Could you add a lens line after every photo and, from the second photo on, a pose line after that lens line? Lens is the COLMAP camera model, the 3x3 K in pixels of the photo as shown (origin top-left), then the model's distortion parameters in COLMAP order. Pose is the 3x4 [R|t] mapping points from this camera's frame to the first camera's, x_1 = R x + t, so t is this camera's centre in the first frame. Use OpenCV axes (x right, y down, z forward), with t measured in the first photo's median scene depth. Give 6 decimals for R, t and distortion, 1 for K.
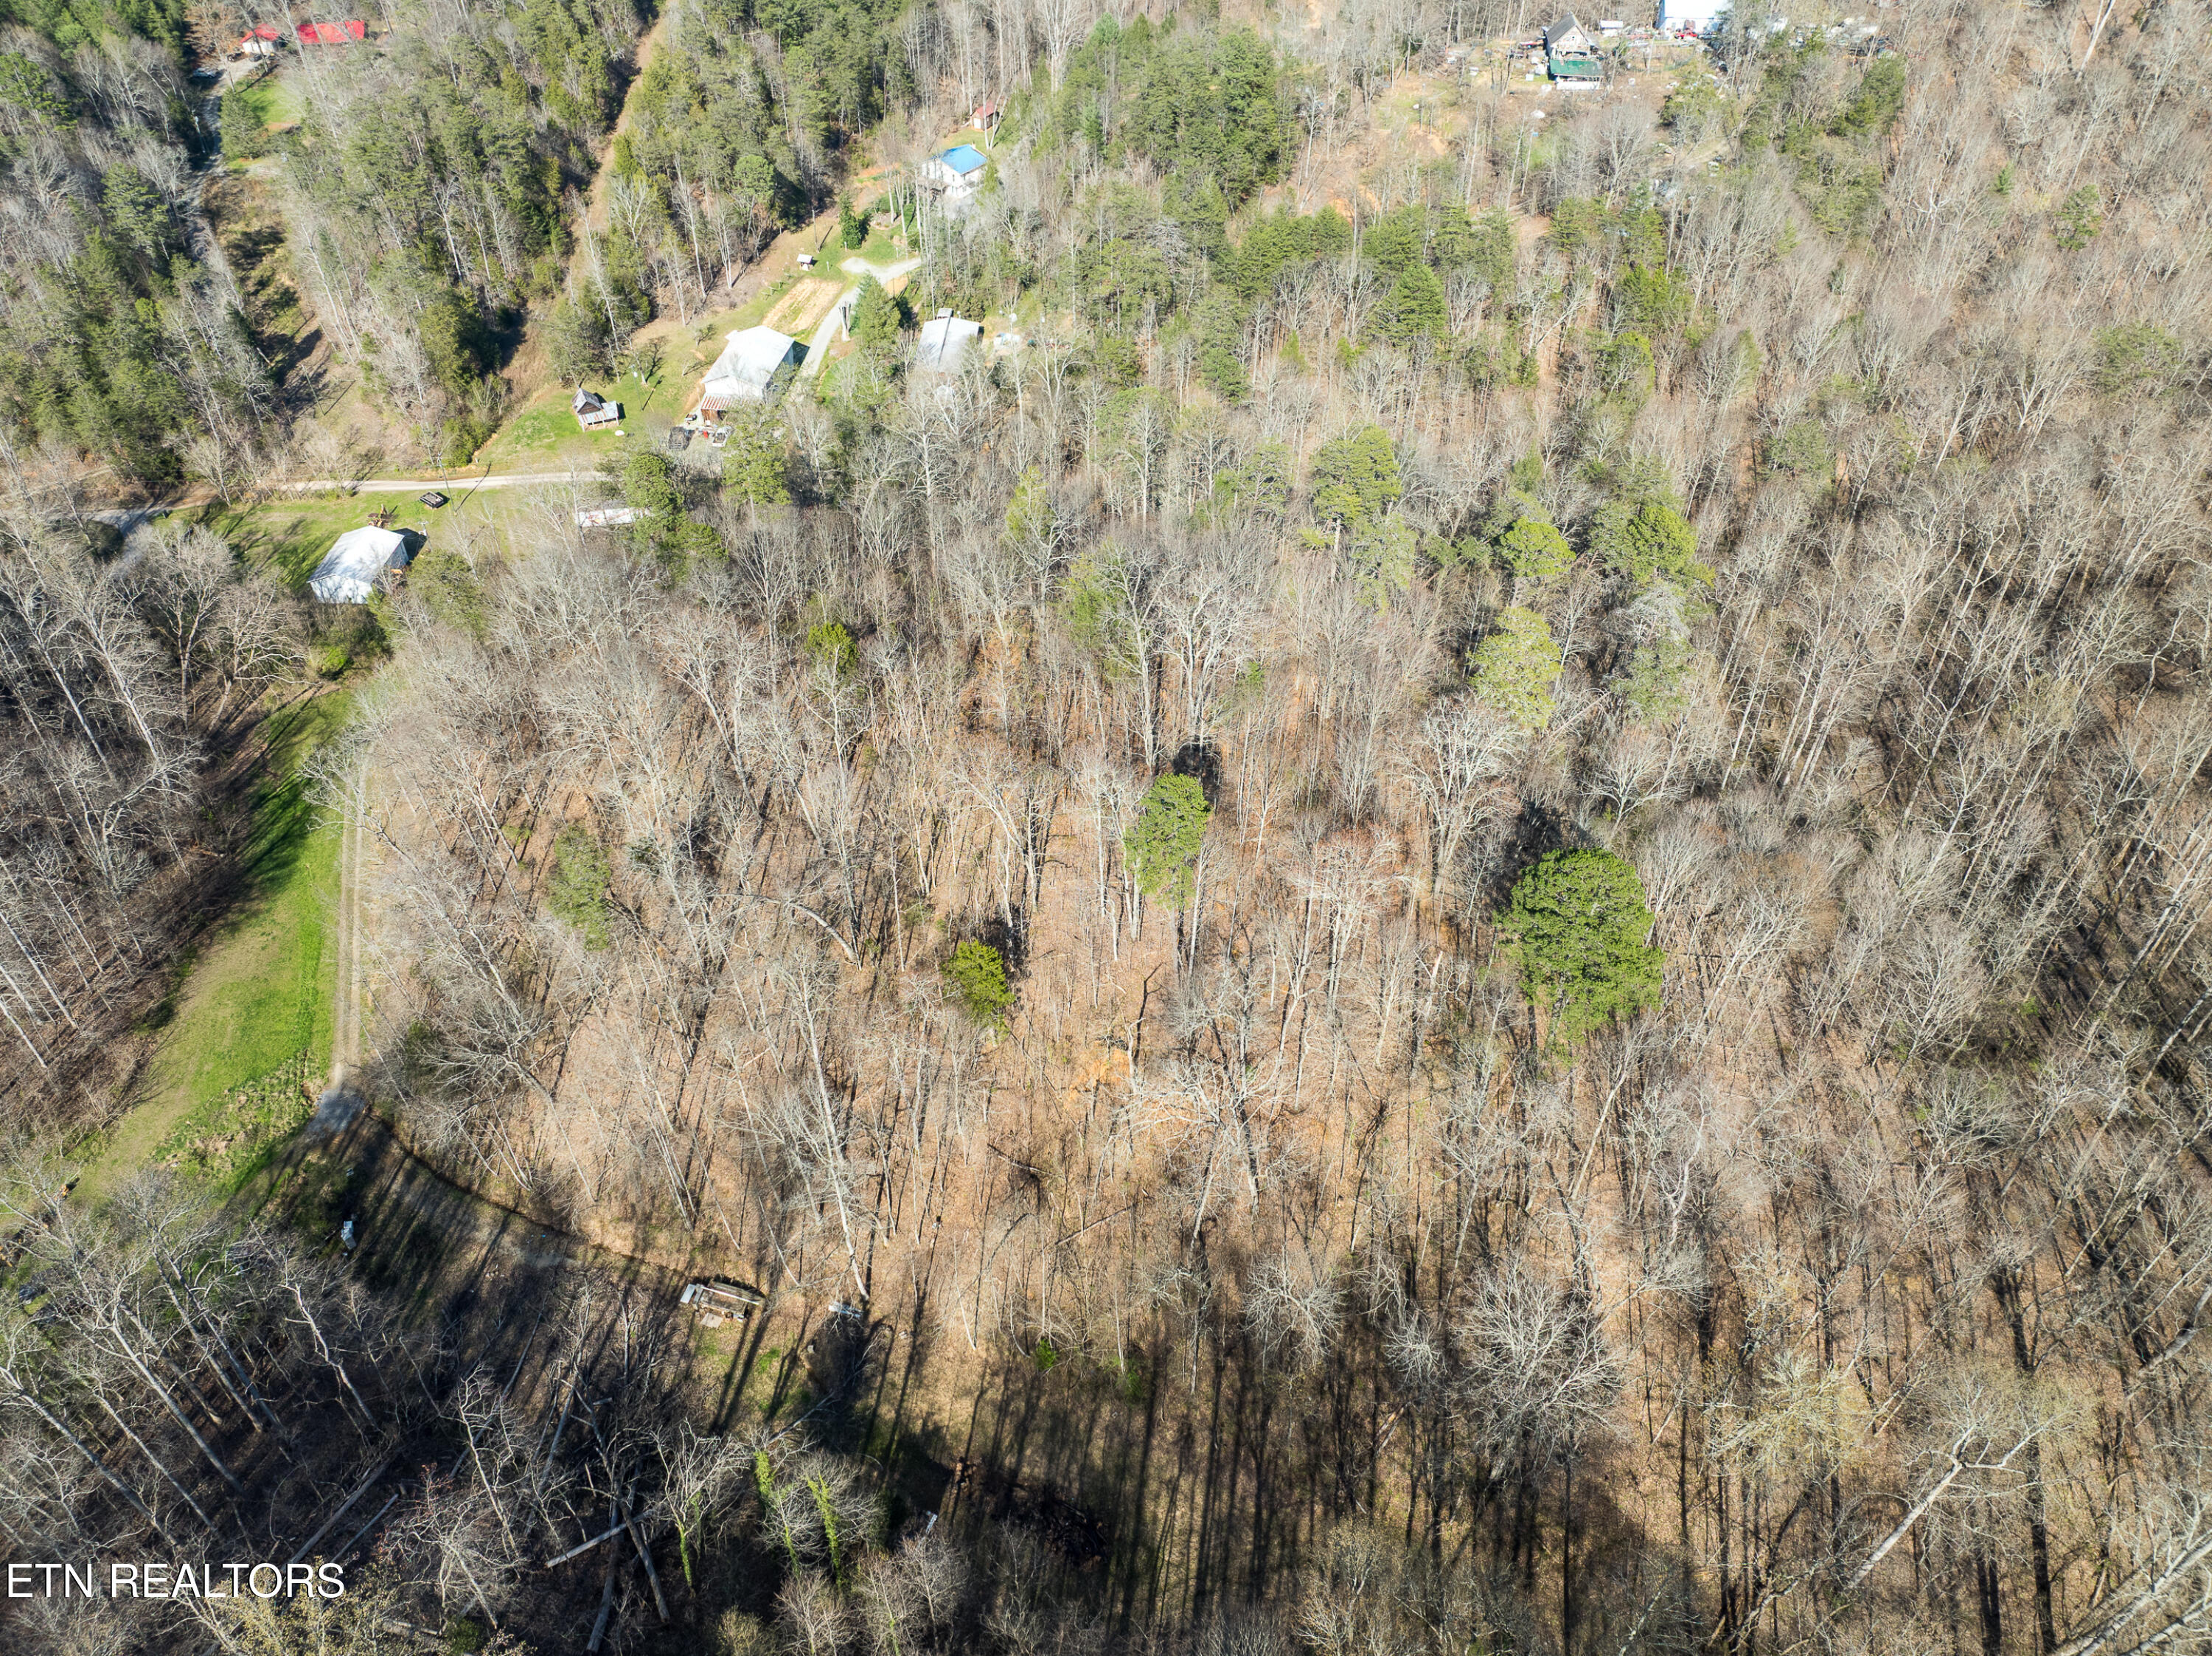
lens RADIAL K [[1558.6, 0, 1114.9], [0, 1558.6, 831.5], [0, 0, 1]] dist [-0.035746, 0.002906]
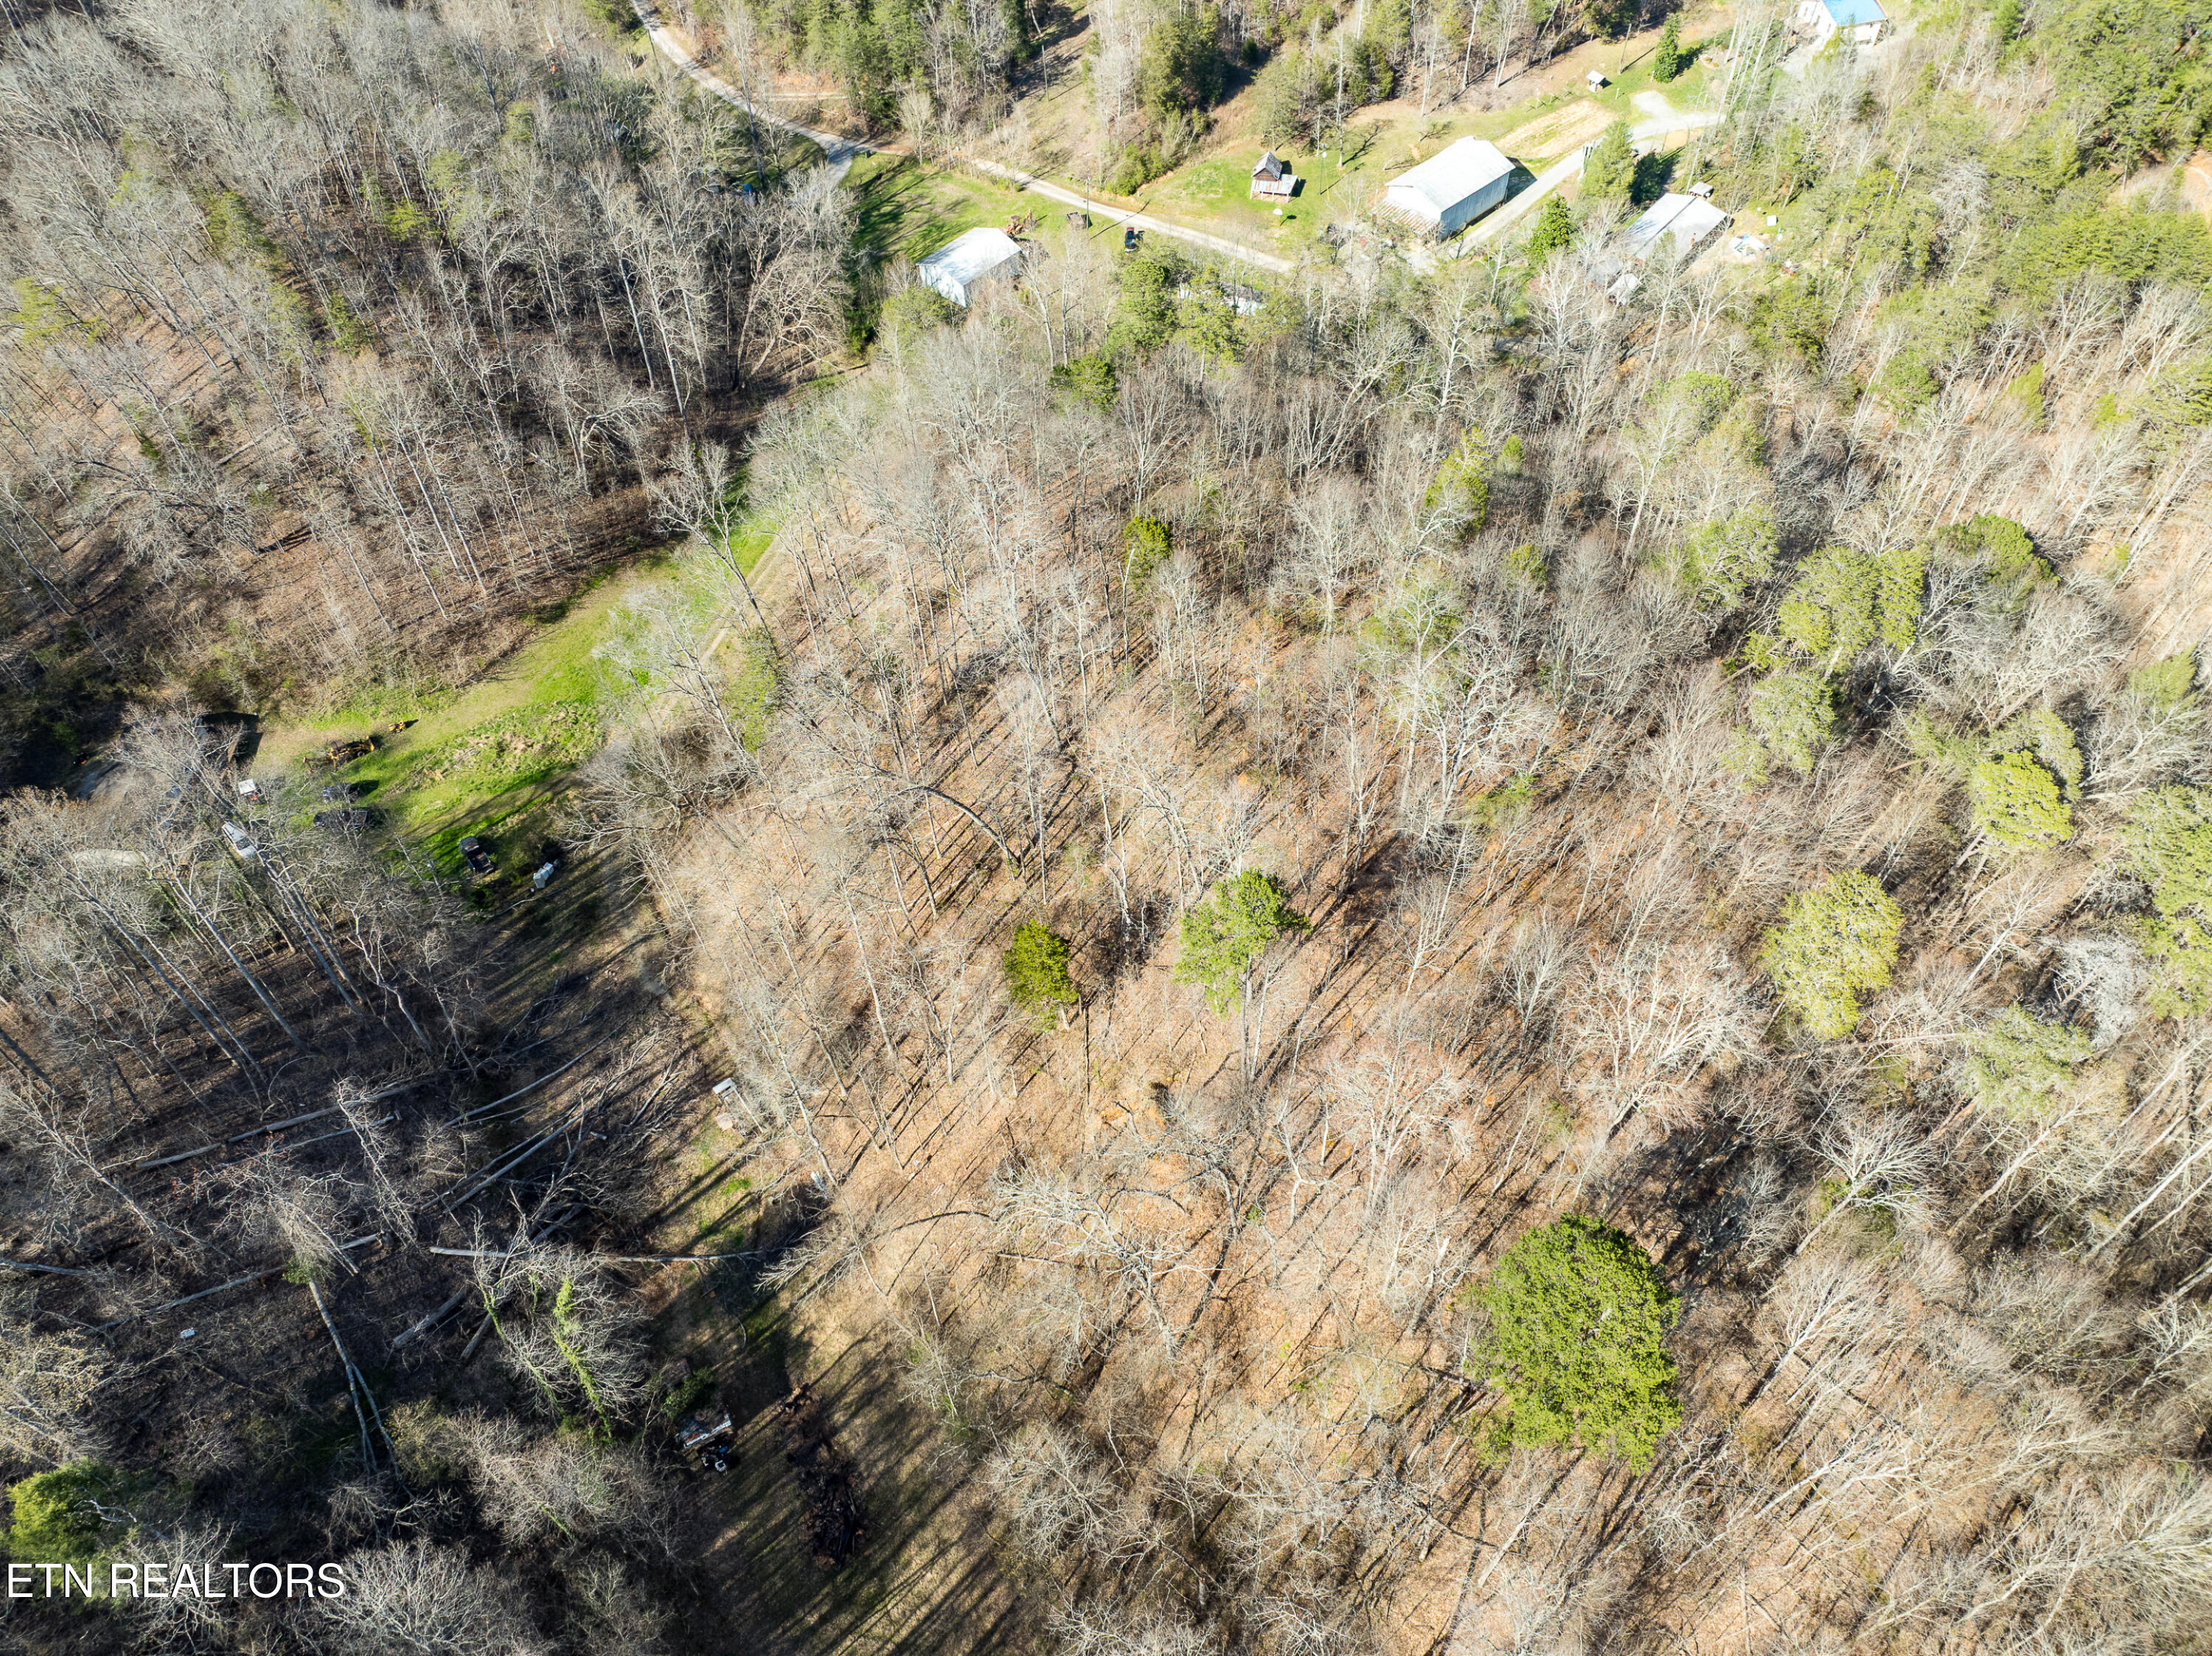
lens RADIAL K [[1558.6, 0, 1114.9], [0, 1558.6, 831.5], [0, 0, 1]] dist [-0.035746, 0.002906]
pose [[0.796532, 0.461264, -0.390861, 0.255114], [-0.398697, 0.886738, 0.233959, -0.194752], [0.454508, -0.030521, 0.890220, 0.209964]]
